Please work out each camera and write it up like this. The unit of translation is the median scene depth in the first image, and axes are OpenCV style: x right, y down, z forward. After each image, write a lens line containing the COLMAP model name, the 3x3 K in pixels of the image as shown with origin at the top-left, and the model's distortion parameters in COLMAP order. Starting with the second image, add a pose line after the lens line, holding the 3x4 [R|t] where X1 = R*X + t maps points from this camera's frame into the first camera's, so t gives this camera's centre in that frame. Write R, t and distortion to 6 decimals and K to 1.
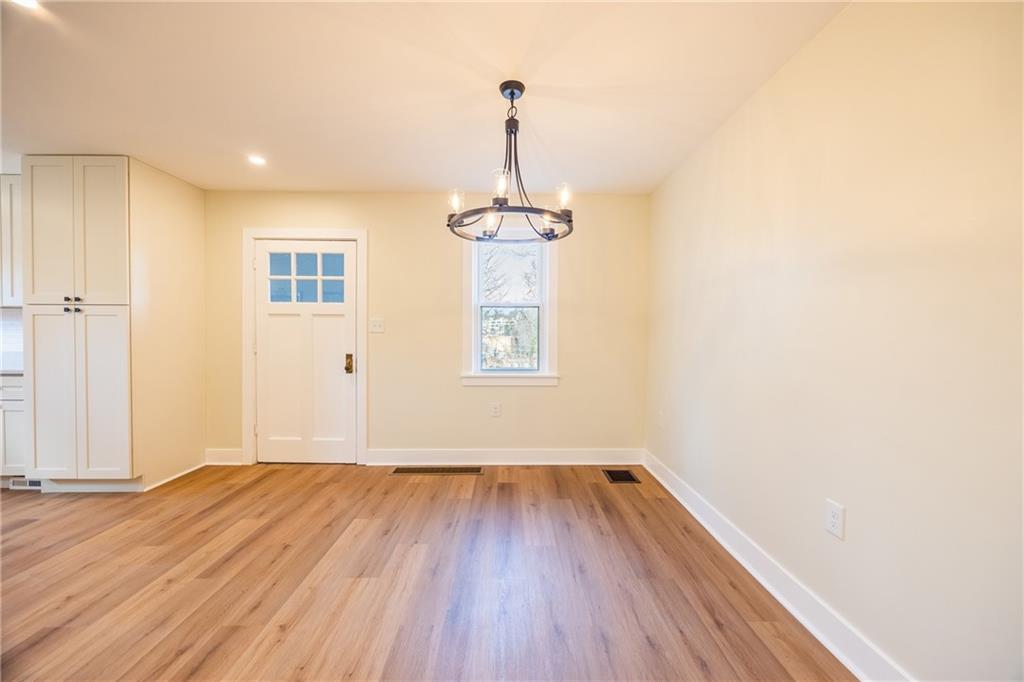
lens RADIAL K [[363.2, 0, 507.9], [0, 363.2, 339.8], [0, 0, 1]] dist [0.000576, 0.000451]
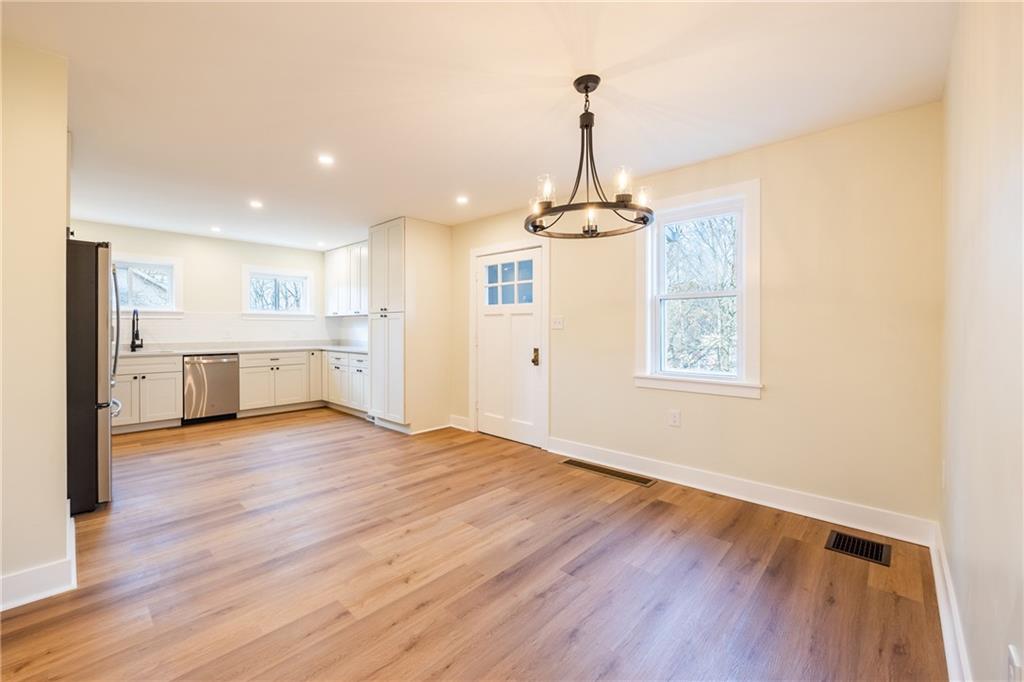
lens RADIAL K [[399.8, 0, 507.1], [0, 399.8, 331.2], [0, 0, 1]] dist [0.002505, 0.000373]
pose [[0.733964, 0.000186, -0.679188, 0.363950], [-0.009748, 0.999900, -0.010260, -0.000204], [0.679118, 0.014152, 0.733893, 0.037081]]
